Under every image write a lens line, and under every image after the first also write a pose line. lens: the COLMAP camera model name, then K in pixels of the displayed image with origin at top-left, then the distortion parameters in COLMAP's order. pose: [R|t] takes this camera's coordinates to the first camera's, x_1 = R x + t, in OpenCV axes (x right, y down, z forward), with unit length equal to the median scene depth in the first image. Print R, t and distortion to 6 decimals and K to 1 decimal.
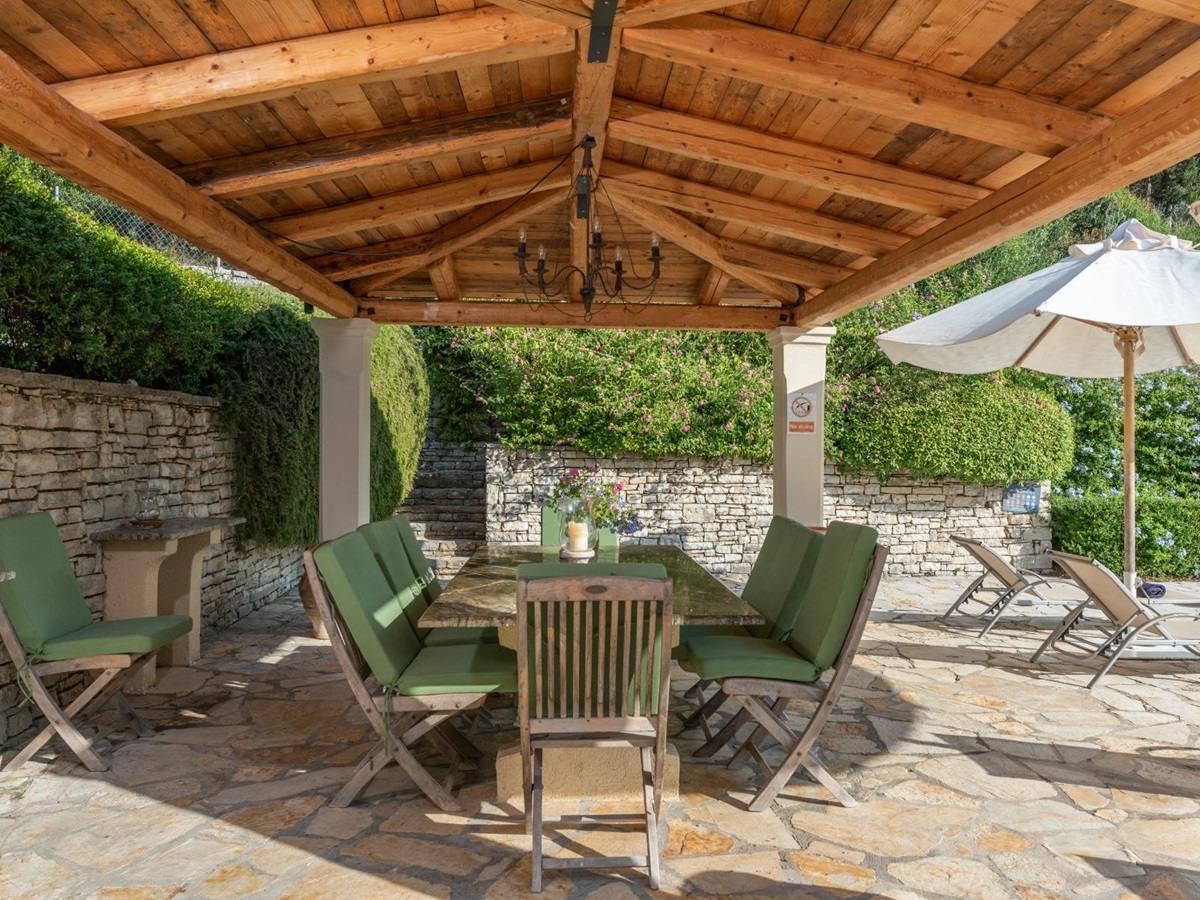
lens RADIAL K [[982.7, 0, 600.0], [0, 982.7, 450.0], [0, 0, 1]] dist [0.006052, -0.002422]
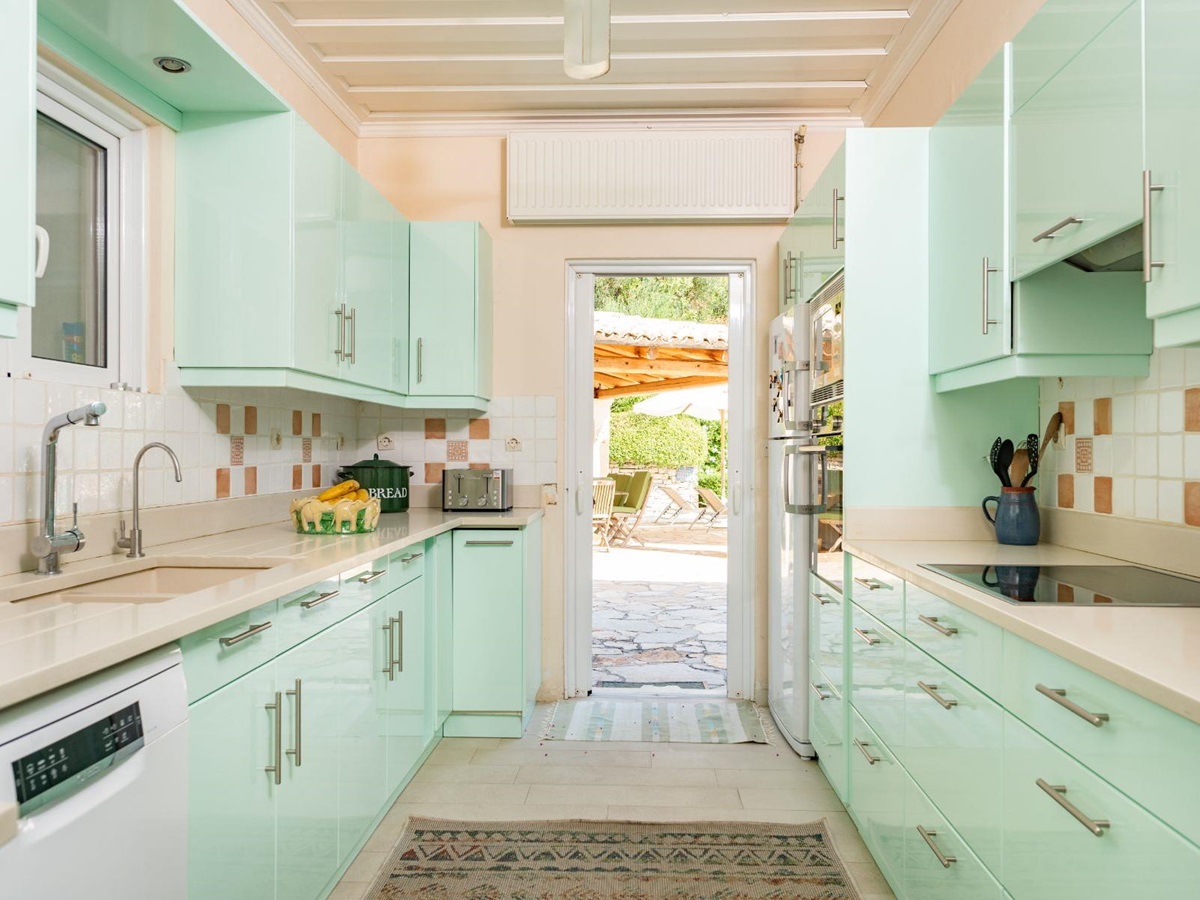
lens RADIAL K [[982.7, 0, 600.0], [0, 982.7, 450.0], [0, 0, 1]] dist [0.006052, -0.002422]
pose [[0.949341, -0.003482, 0.314227, -0.368121], [0.002973, 0.999993, 0.002097, -0.004926], [-0.314233, -0.001056, 0.949345, -0.853514]]
